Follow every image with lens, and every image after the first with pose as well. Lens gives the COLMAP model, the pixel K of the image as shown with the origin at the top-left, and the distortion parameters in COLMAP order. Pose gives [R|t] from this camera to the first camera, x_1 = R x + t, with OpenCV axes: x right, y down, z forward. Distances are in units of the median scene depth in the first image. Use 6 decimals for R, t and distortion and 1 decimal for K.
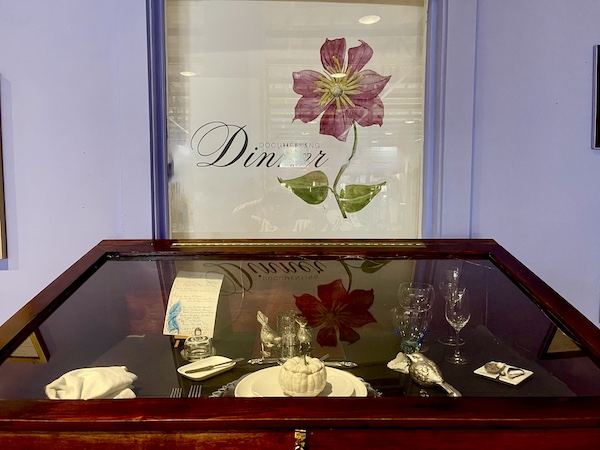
lens RADIAL K [[463.4, 0, 299.8], [0, 463.4, 224.4], [0, 0, 1]] dist [0.035492, -0.016055]
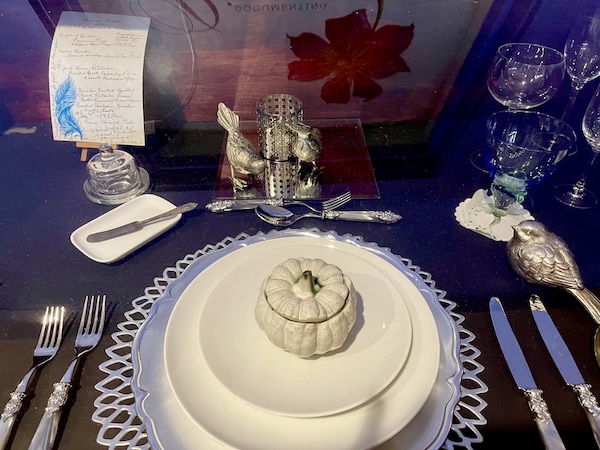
lens RADIAL K [[463.4, 0, 305.4], [0, 463.4, 223.3], [0, 0, 1]] dist [0.035492, -0.016055]
pose [[0.999847, -0.007976, 0.015556, -0.000607], [-0.002597, 0.812200, 0.583373, -0.012510], [-0.017287, -0.583325, 0.812055, 0.486403]]
